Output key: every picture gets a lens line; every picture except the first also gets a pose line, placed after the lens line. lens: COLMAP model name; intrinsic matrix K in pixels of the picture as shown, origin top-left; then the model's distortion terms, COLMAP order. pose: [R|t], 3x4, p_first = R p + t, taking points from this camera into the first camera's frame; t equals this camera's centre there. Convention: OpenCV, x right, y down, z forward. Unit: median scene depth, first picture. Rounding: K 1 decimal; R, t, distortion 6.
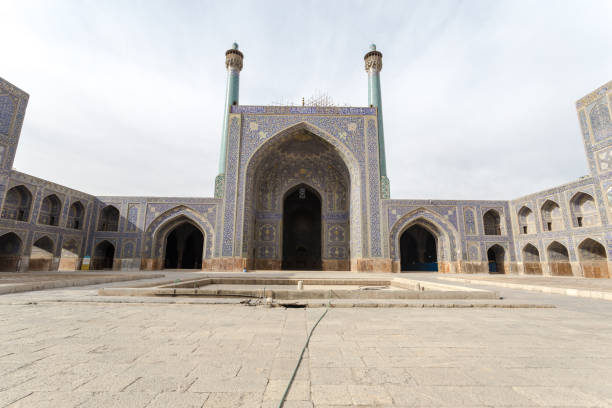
lens RADIAL K [[290.1, 0, 303.1], [0, 290.1, 202.4], [0, 0, 1]] dist [-0.001115, 0.004256]
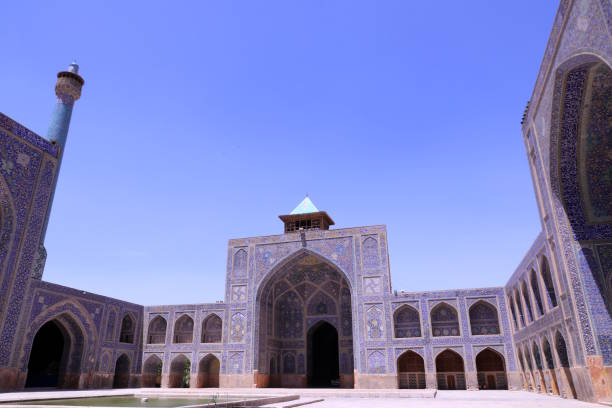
lens RADIAL K [[438.7, 0, 306.0], [0, 438.7, 205.2], [0, 0, 1]] dist [-0.024891, 0.016224]
pose [[0.287168, 0.343906, 0.894015, -0.535971], [-0.195683, 0.934706, -0.296703, 0.006250], [-0.937680, -0.089740, 0.335714, 0.057437]]
